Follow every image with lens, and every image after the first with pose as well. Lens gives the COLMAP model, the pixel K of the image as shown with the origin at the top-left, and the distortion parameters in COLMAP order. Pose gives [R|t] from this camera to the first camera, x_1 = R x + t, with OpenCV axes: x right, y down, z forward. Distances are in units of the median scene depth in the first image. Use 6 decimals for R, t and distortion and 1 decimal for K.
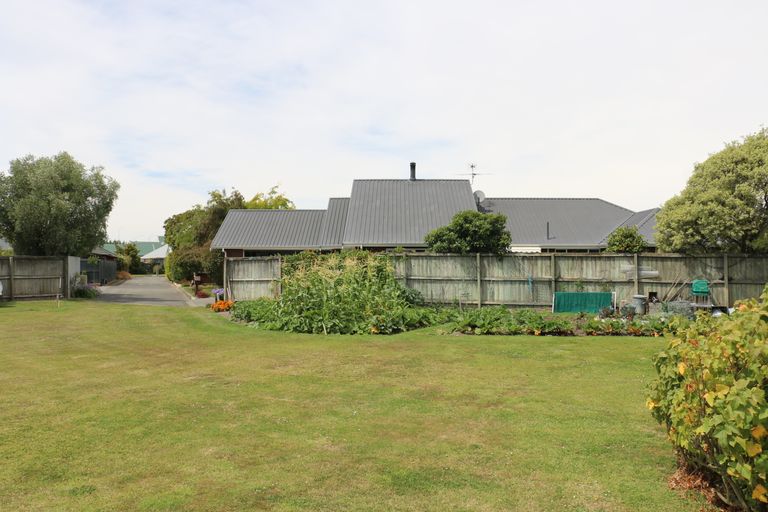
lens RADIAL K [[626.6, 0, 384.0], [0, 626.6, 256.0], [0, 0, 1]] dist [-0.129434, 0.007412]
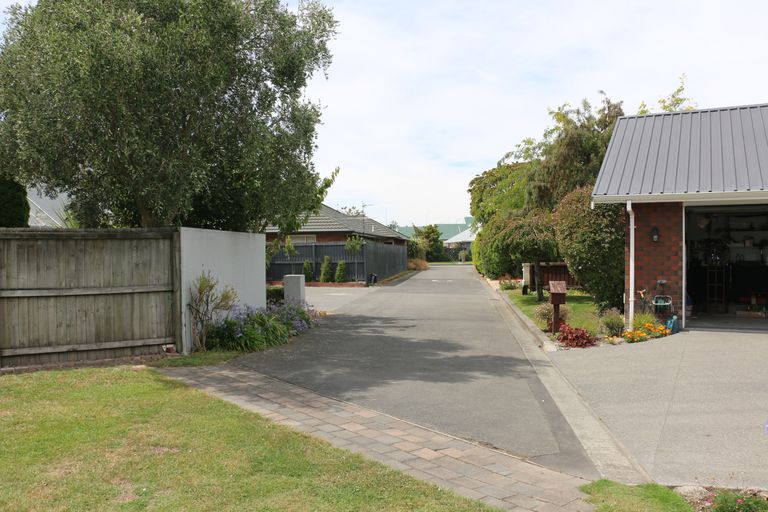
lens RADIAL K [[626.6, 0, 384.0], [0, 626.6, 256.0], [0, 0, 1]] dist [-0.129434, 0.007412]
pose [[0.885768, -0.007627, -0.464066, -0.140949], [0.019534, 0.999592, 0.020856, 0.005642], [0.463718, -0.027538, 0.885555, 0.399677]]
